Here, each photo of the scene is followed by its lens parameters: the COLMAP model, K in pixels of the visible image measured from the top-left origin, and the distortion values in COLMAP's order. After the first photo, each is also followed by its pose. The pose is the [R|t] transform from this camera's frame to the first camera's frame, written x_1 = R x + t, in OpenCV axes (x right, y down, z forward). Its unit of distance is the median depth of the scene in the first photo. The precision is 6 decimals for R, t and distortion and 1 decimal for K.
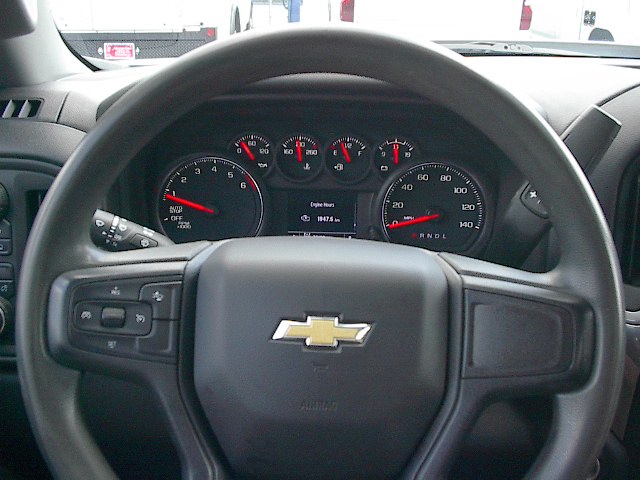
lens RADIAL K [[681.9, 0, 320.0], [0, 681.9, 240.0], [0, 0, 1]] dist [-0.104096, 0.003107]
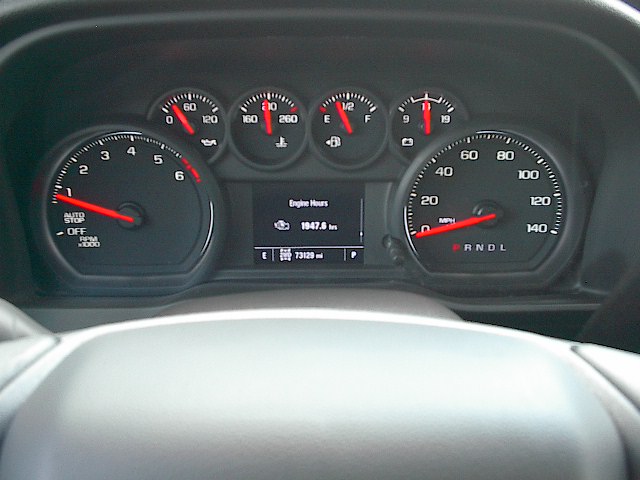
lens RADIAL K [[681.9, 0, 320.0], [0, 681.9, 240.0], [0, 0, 1]] dist [-0.104096, 0.003107]
pose [[0.999597, -0.027188, 0.008123, 0.008152], [0.026781, 0.998553, 0.046627, -0.047863], [-0.009379, -0.046391, 0.998879, 0.384394]]
